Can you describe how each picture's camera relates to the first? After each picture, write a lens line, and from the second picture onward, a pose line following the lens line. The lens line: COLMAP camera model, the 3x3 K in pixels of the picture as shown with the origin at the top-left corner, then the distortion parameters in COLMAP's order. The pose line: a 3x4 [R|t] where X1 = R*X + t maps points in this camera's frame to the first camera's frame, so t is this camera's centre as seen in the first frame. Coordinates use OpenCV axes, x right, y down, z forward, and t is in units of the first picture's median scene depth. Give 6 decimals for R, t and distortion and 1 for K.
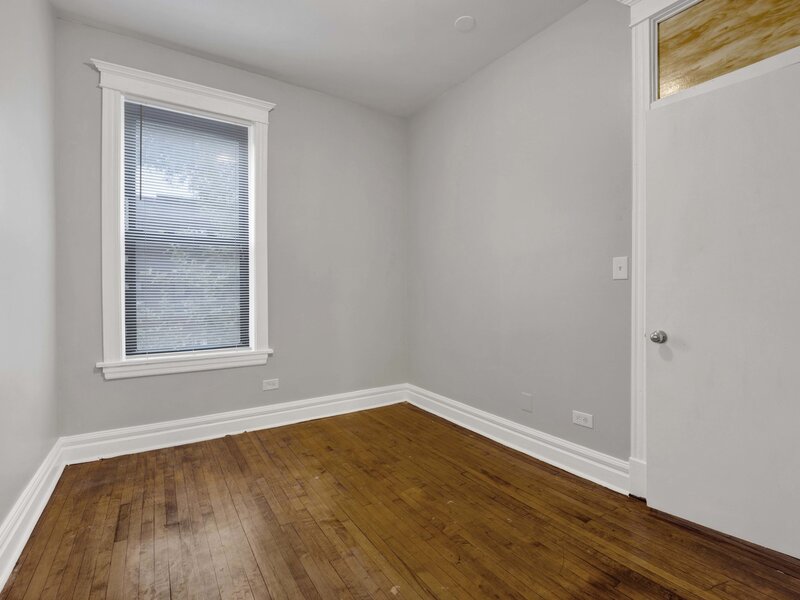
lens RADIAL K [[377.0, 0, 396.3], [0, 377.0, 297.5], [0, 0, 1]] dist [-0.005426, -0.002523]
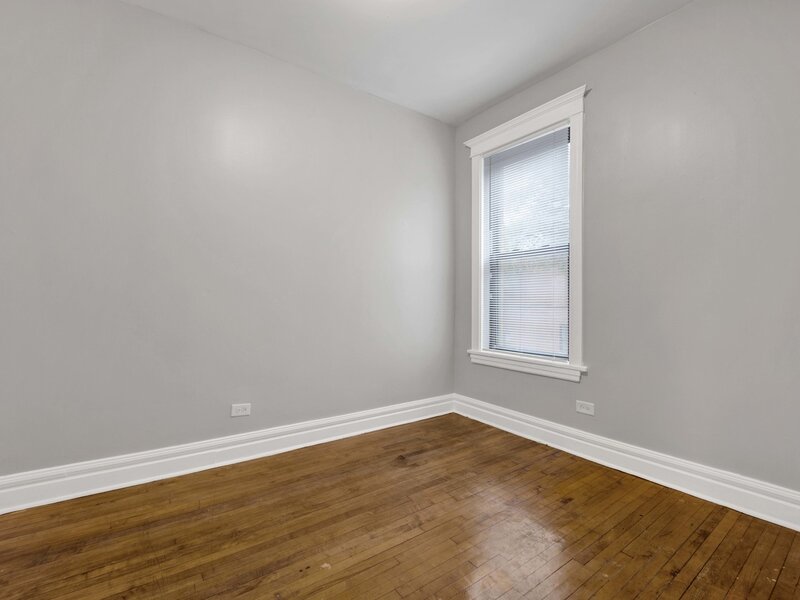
lens RADIAL K [[377.0, 0, 395.7], [0, 377.0, 300.9], [0, 0, 1]] dist [-0.005426, -0.002523]
pose [[0.043163, -0.003091, -0.999063, 0.622883], [-0.024529, 0.999690, -0.004153, 0.000443], [0.998767, 0.024686, 0.043074, 0.639658]]
